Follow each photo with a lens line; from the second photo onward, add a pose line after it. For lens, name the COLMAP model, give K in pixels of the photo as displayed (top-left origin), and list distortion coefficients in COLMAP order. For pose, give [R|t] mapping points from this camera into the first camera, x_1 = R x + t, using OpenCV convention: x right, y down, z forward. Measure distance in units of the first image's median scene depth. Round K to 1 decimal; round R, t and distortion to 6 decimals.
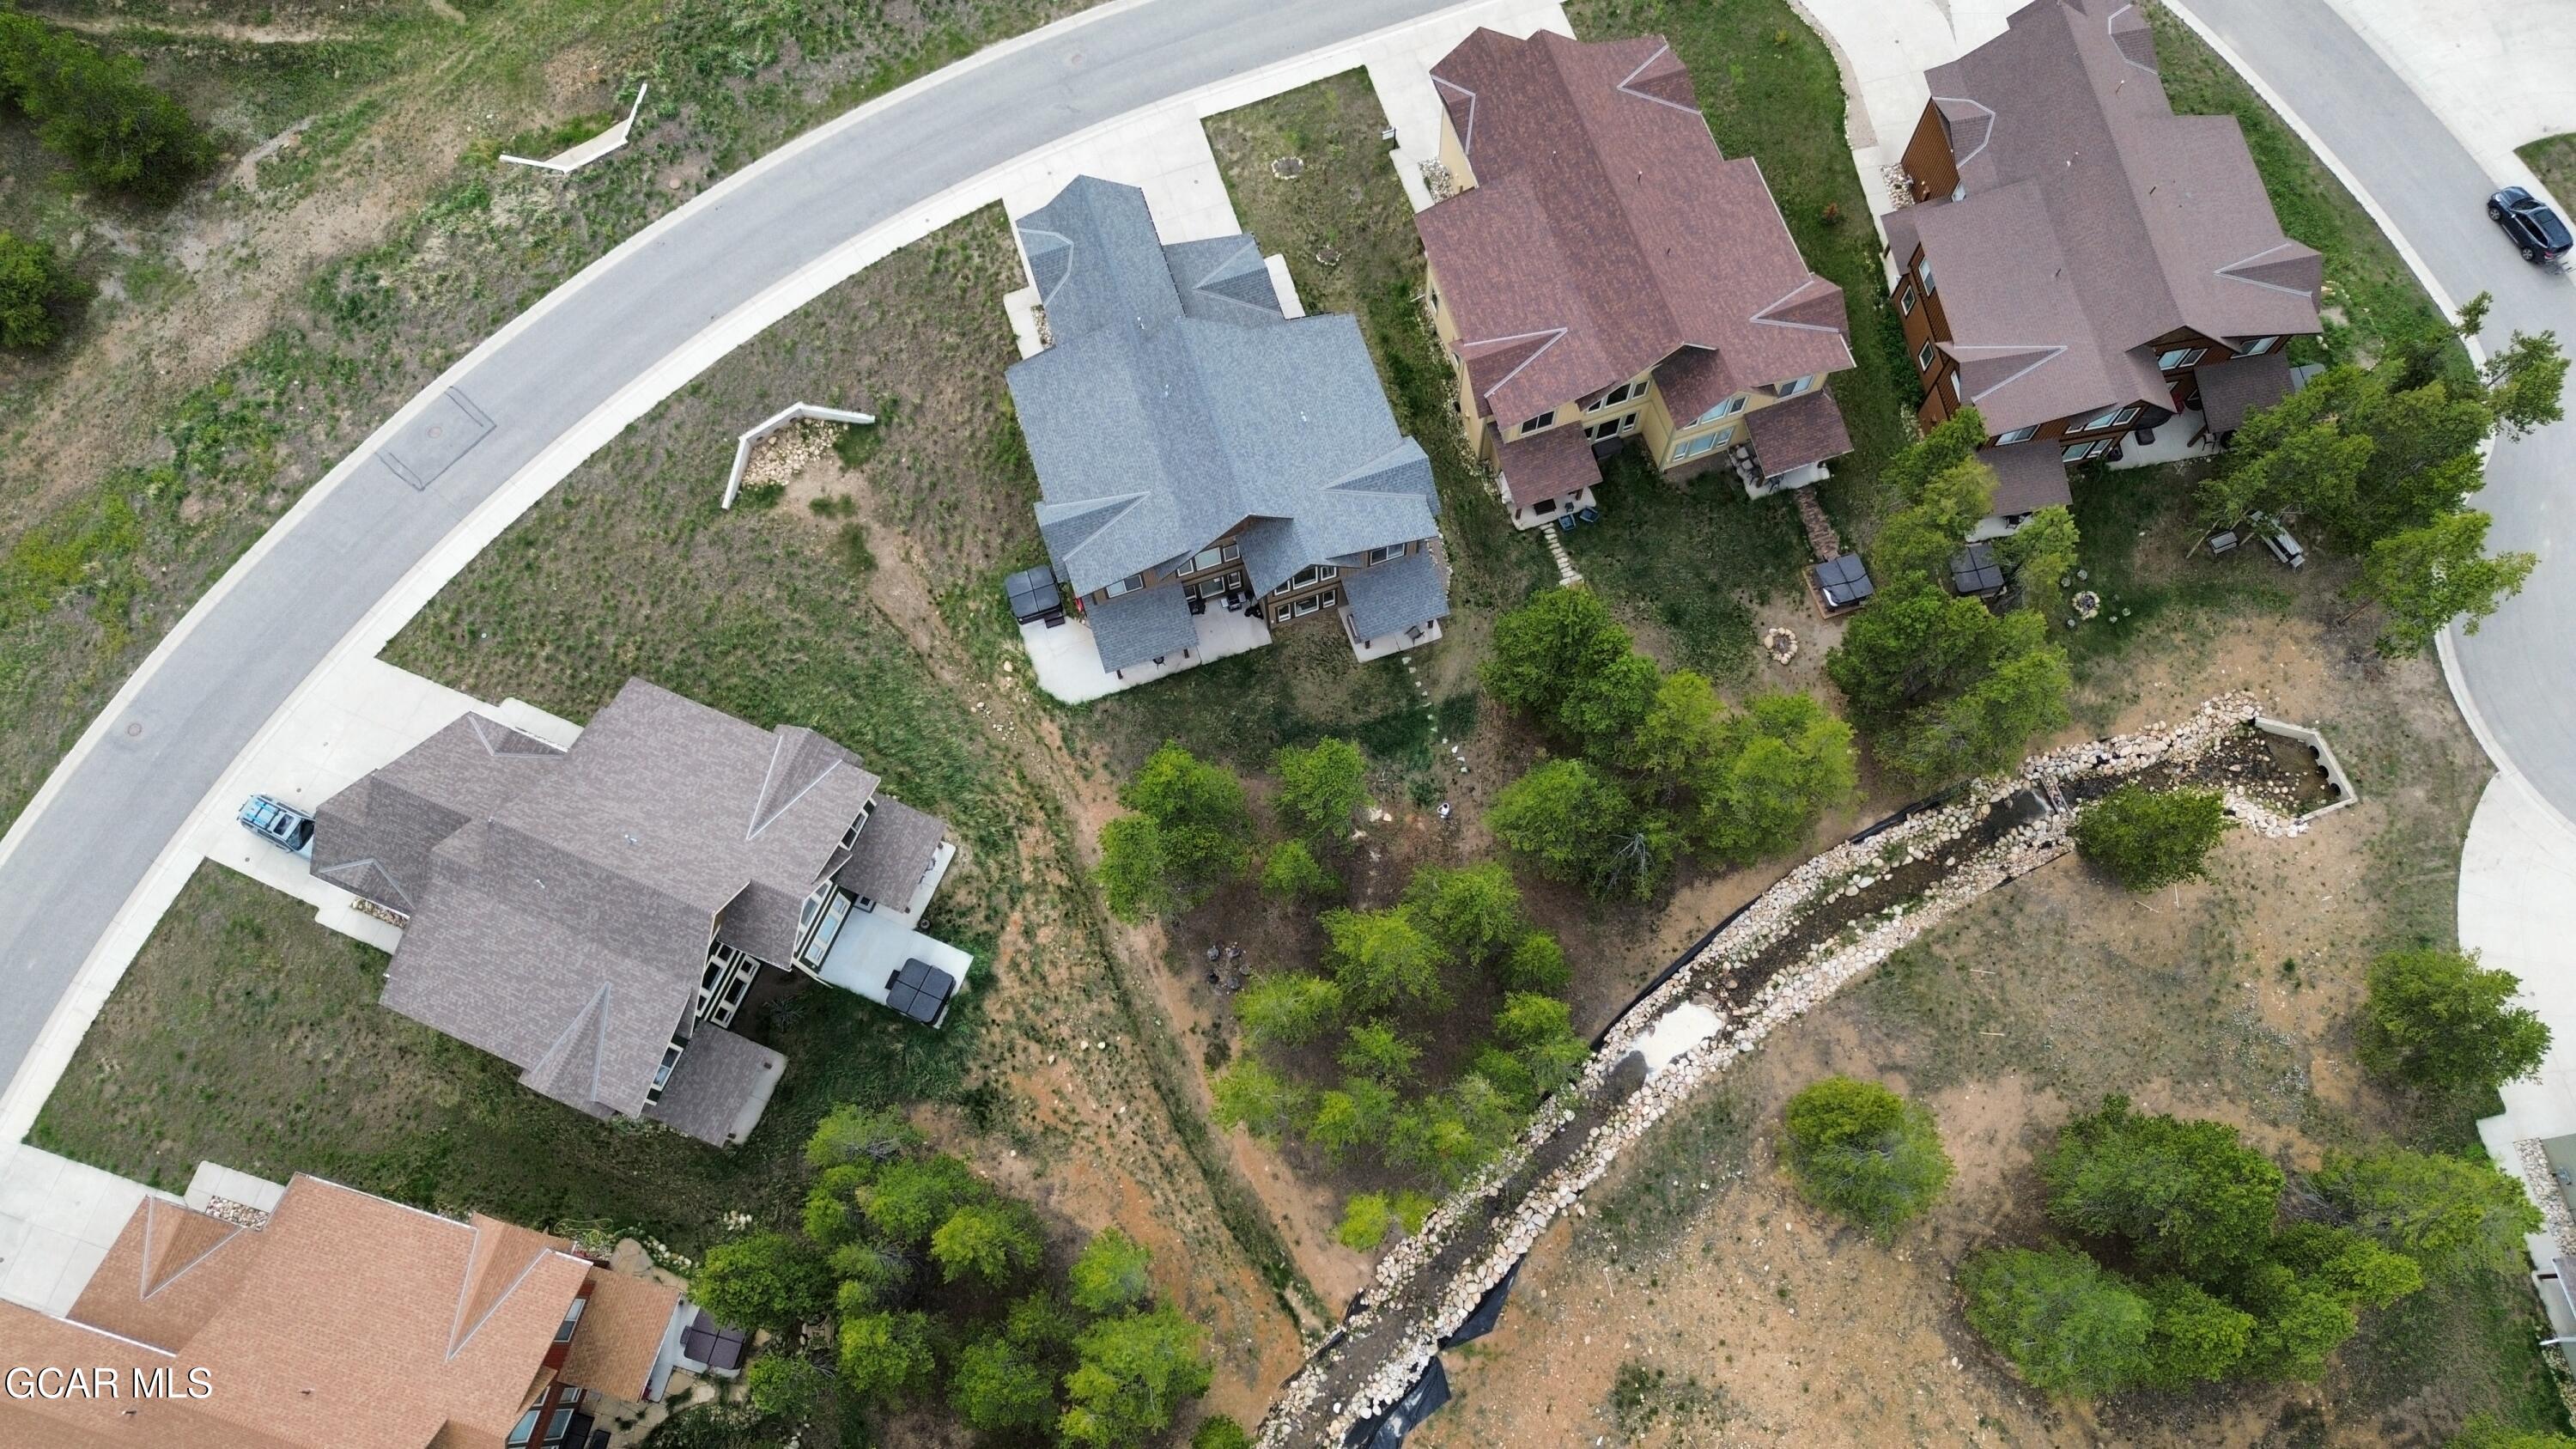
lens RADIAL K [[1813.1, 0, 1288.0], [0, 1813.1, 724.5], [0, 0, 1]] dist [0.036384, -0.011448]
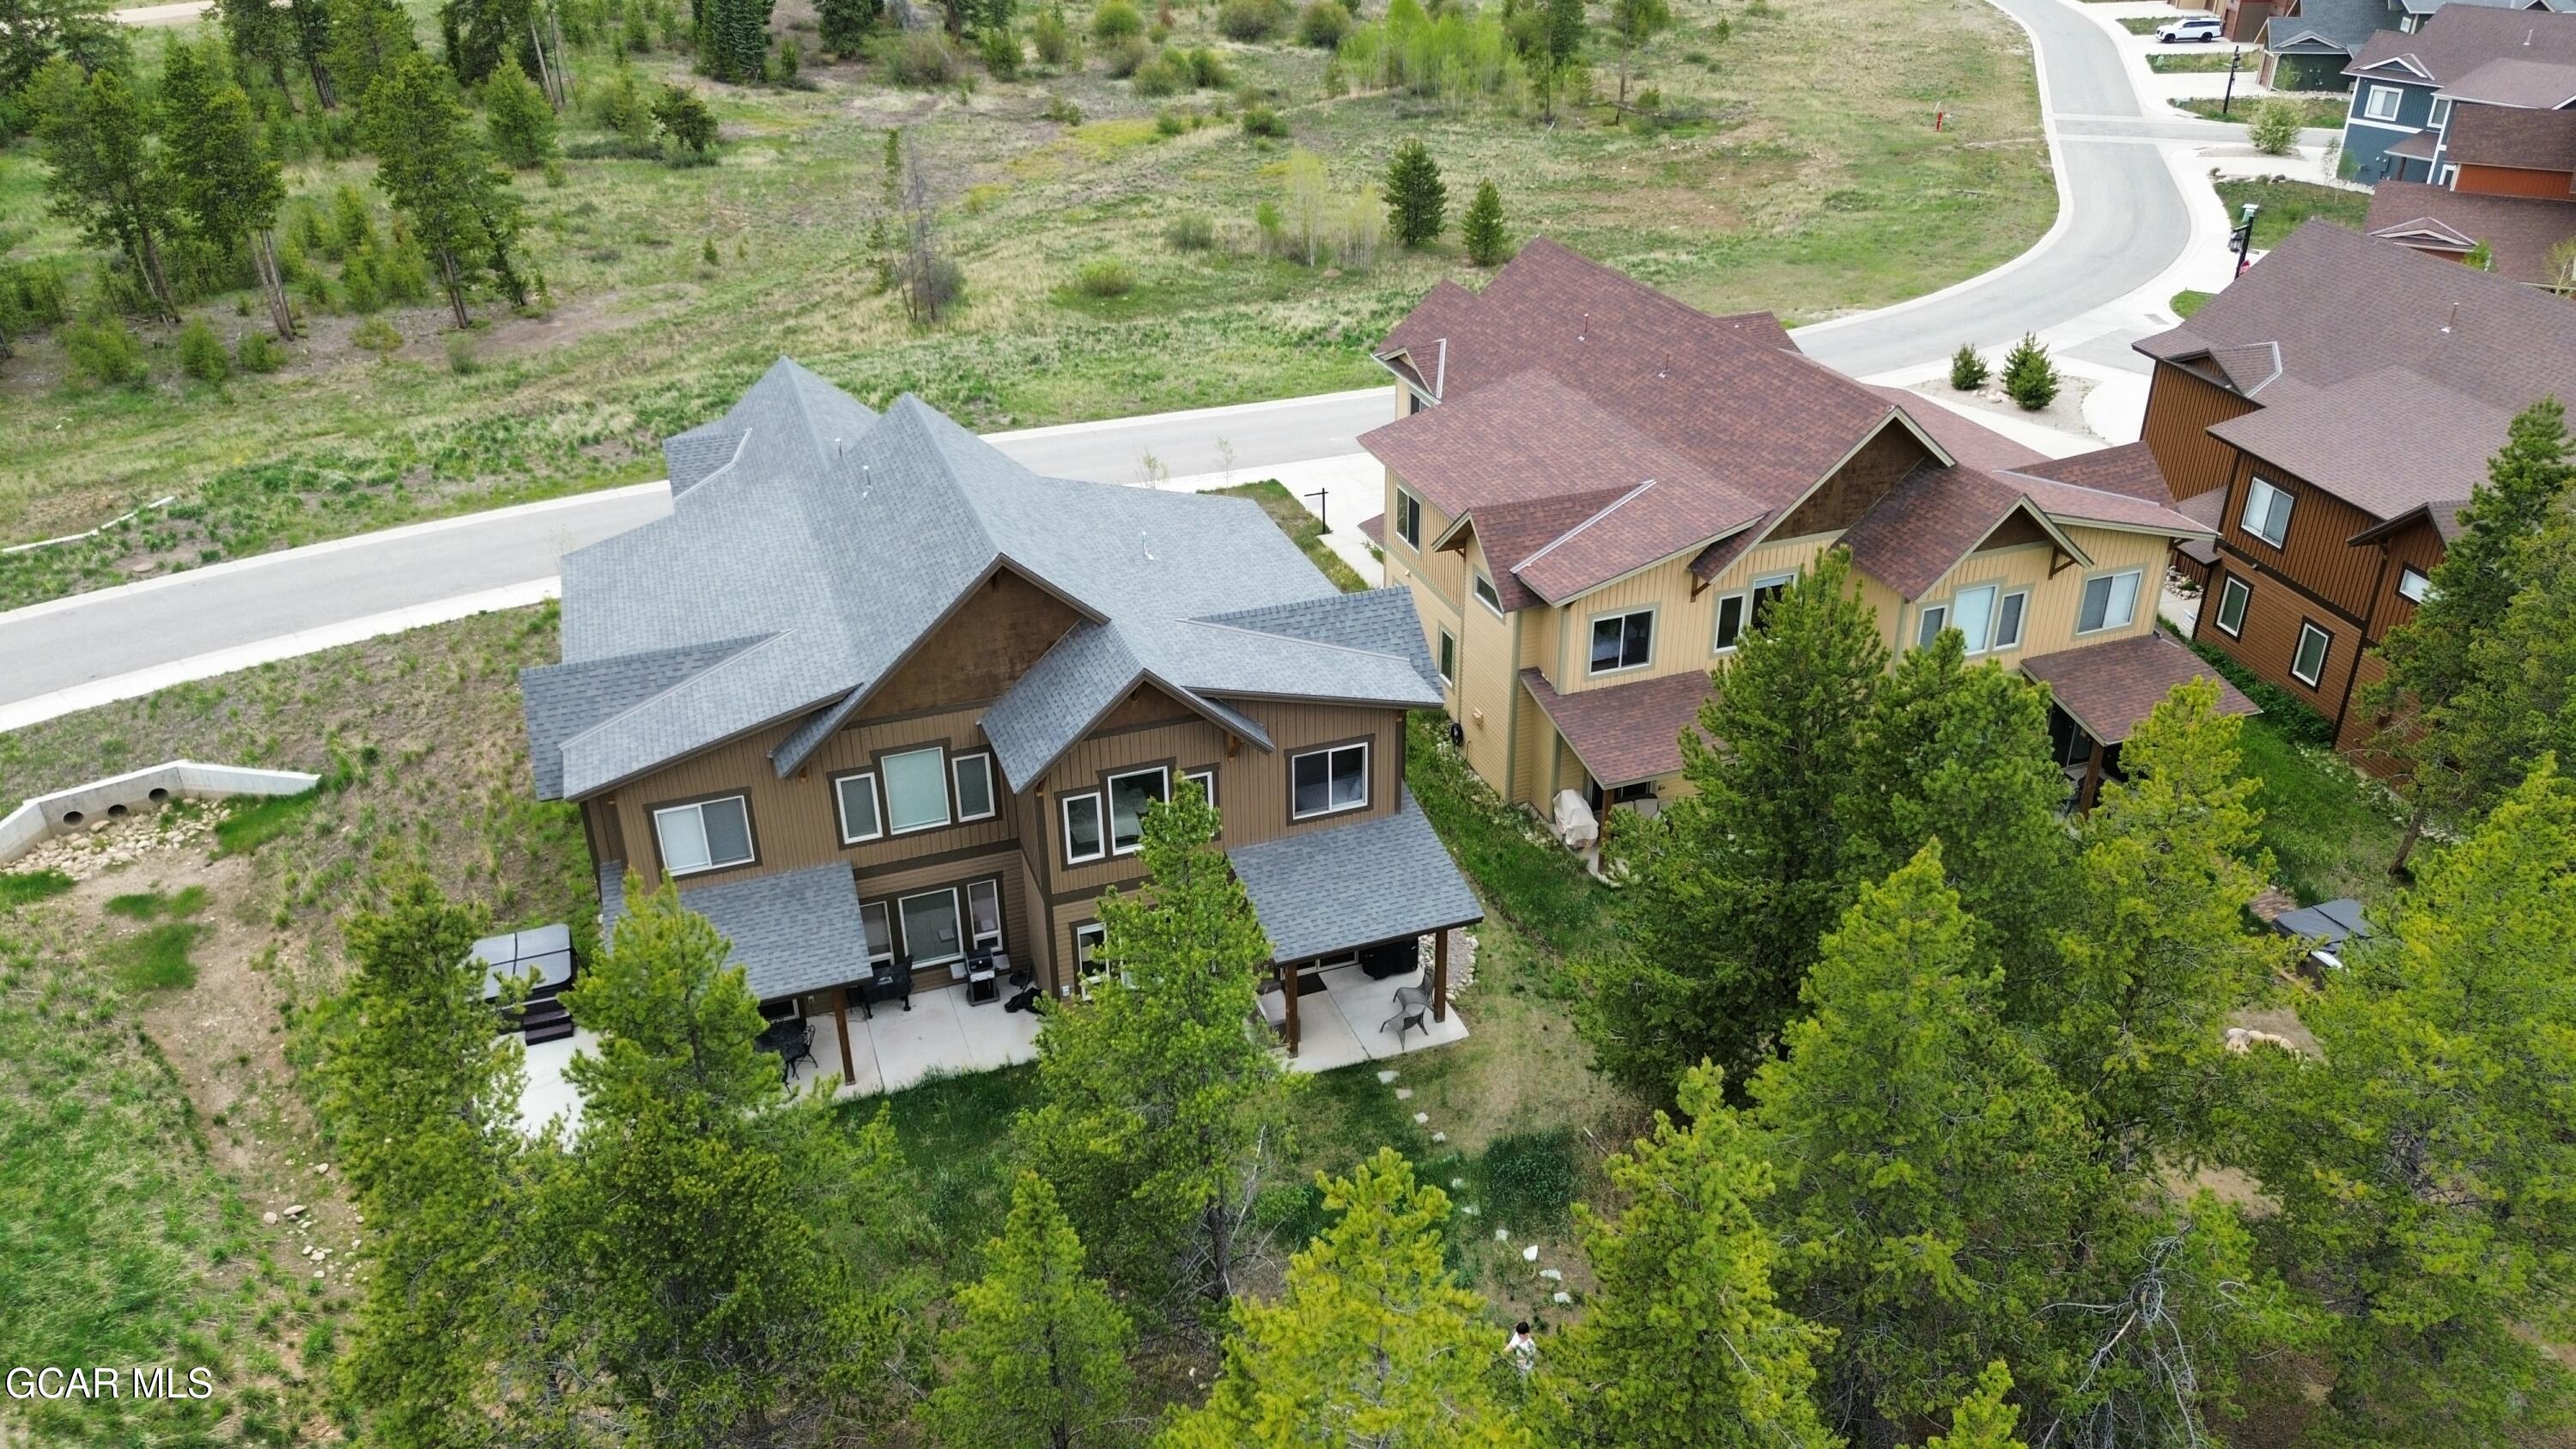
lens RADIAL K [[1813.1, 0, 1288.0], [0, 1813.1, 724.5], [0, 0, 1]] dist [0.036384, -0.011448]
pose [[0.999530, 0.000743, 0.030663, 0.029689], [0.020175, 0.737078, -0.675507, 0.179960], [-0.023103, 0.675808, 0.736716, 0.632971]]
